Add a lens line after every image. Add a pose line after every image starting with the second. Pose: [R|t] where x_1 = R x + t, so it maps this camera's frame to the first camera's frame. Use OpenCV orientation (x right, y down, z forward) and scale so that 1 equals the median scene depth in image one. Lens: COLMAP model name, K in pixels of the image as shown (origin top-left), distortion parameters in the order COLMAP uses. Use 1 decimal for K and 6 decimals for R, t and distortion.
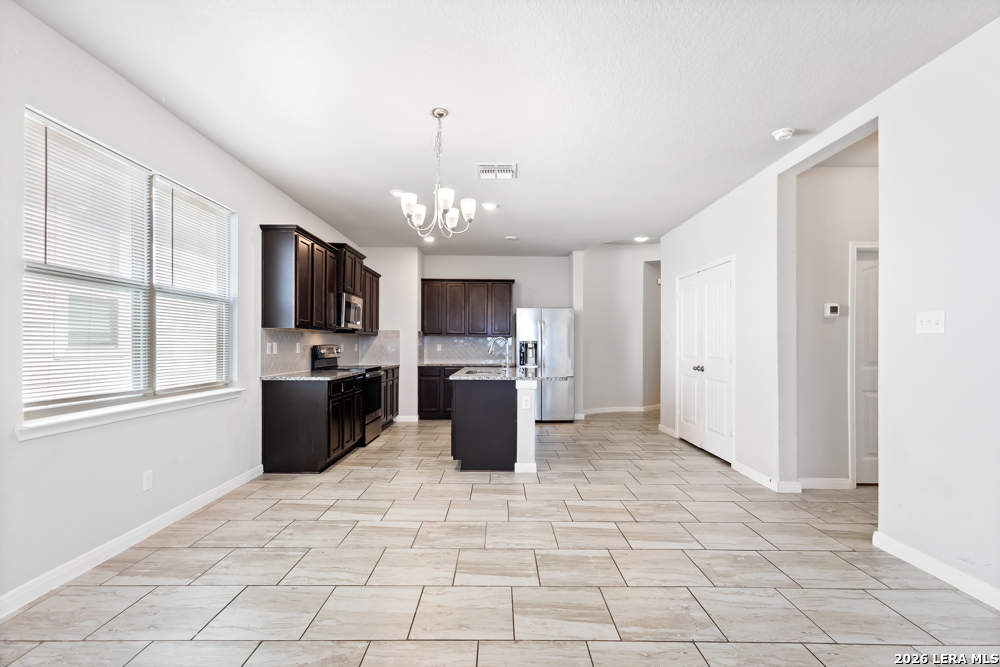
lens RADIAL K [[468.1, 0, 496.1], [0, 468.1, 342.9], [0, 0, 1]] dist [-0.001051, 0.000569]
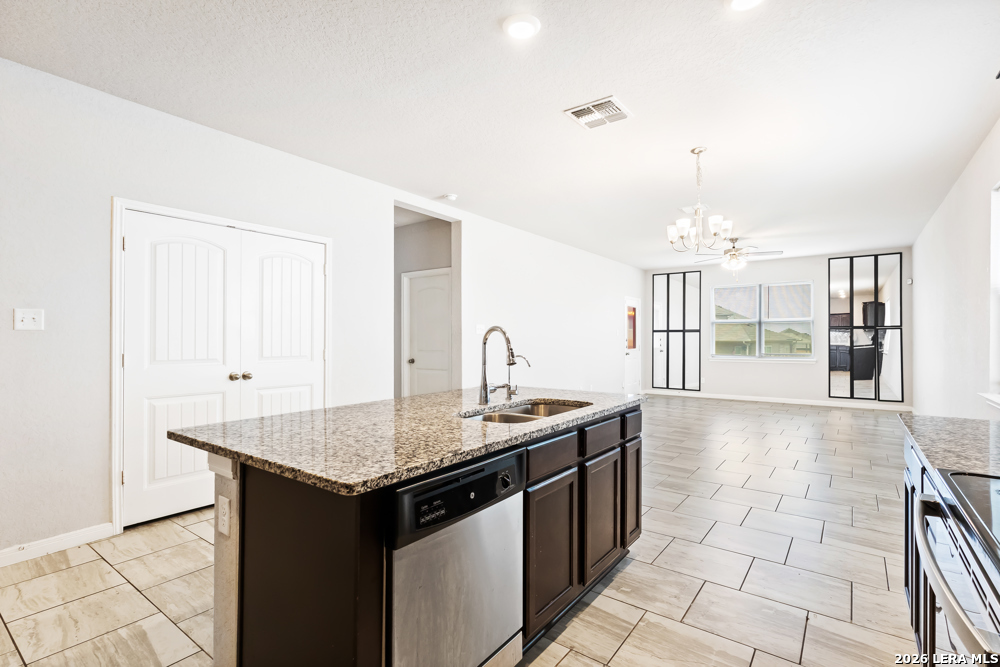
lens RADIAL K [[468.1, 0, 492.0], [0, 468.1, 340.1], [0, 0, 1]] dist [-0.001051, 0.000569]
pose [[-0.793411, -0.005427, 0.608662, -0.317510], [-0.009243, 0.999952, -0.003133, 0.021756], [-0.608616, -0.008111, -0.793424, 1.589870]]
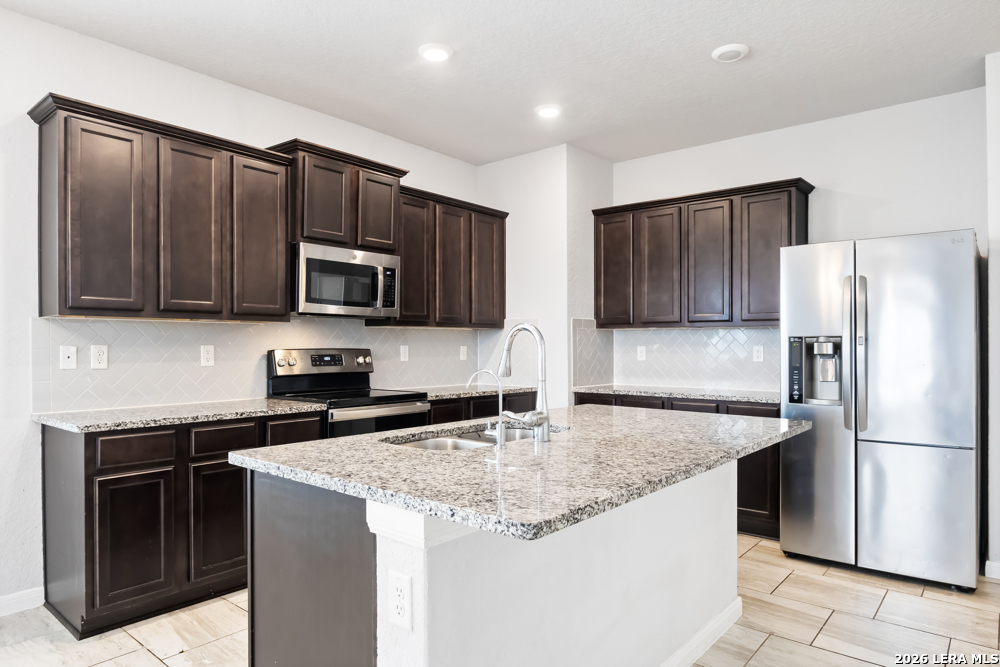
lens RADIAL K [[612.4, 0, 498.4], [0, 612.4, 348.2], [0, 0, 1]] dist [-0.012782, 0.000876]
pose [[0.770187, -0.004577, -0.637802, 0.286169], [0.008259, 0.999962, 0.002797, 0.004026], [0.637764, -0.007422, 0.770196, 0.775624]]
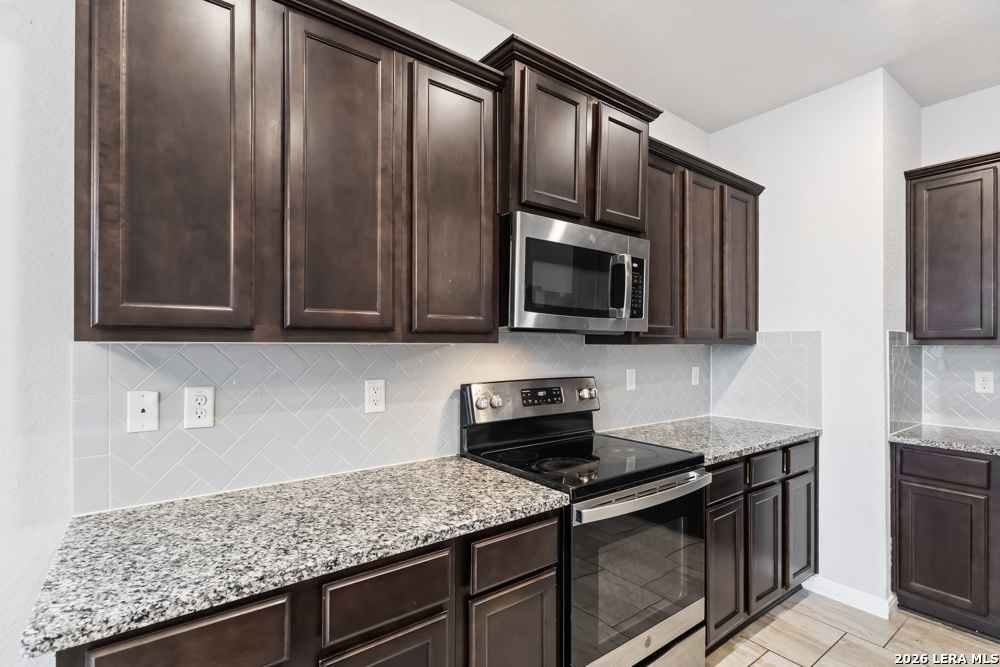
lens RADIAL K [[468.1, 0, 500.2], [0, 468.1, 345.3], [0, 0, 1]] dist [-0.001051, 0.000569]
pose [[0.602893, -0.005605, -0.797803, -0.119677], [0.004503, 0.999983, -0.003622, -0.026458], [0.797810, -0.001409, 0.602908, 0.985043]]
